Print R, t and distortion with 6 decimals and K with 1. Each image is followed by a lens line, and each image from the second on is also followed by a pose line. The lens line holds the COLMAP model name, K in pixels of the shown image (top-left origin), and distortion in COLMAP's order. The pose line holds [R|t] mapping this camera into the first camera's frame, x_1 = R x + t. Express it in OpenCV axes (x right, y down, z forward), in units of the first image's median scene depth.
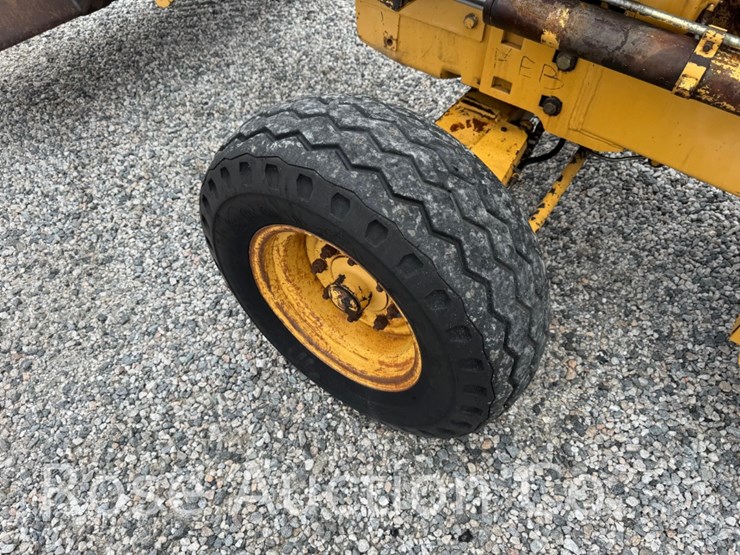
lens RADIAL K [[523.4, 0, 370.0], [0, 523.4, 277.5], [0, 0, 1]] dist [-0.006870, -0.001842]
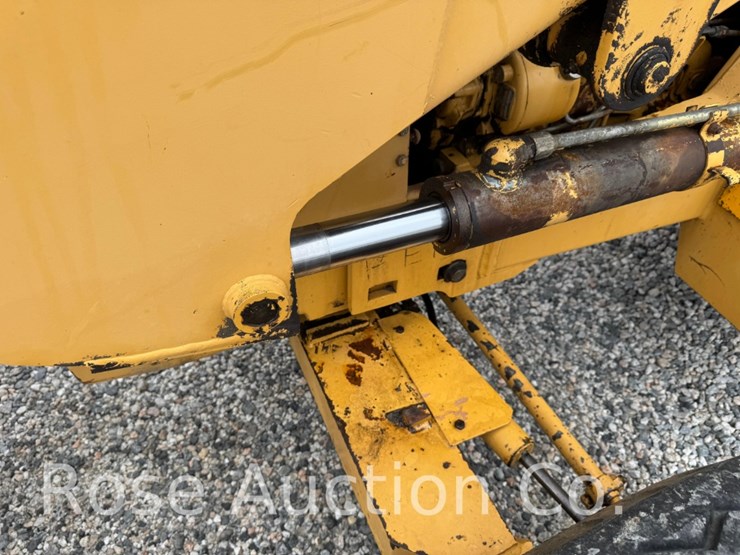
lens RADIAL K [[523.4, 0, 370.0], [0, 523.4, 277.5], [0, 0, 1]] dist [-0.006870, -0.001842]
pose [[0.517387, -0.602750, 0.607457, -0.141995], [0.673677, 0.724618, 0.145215, -0.452386], [-0.527703, 0.334097, 0.780966, 0.446409]]
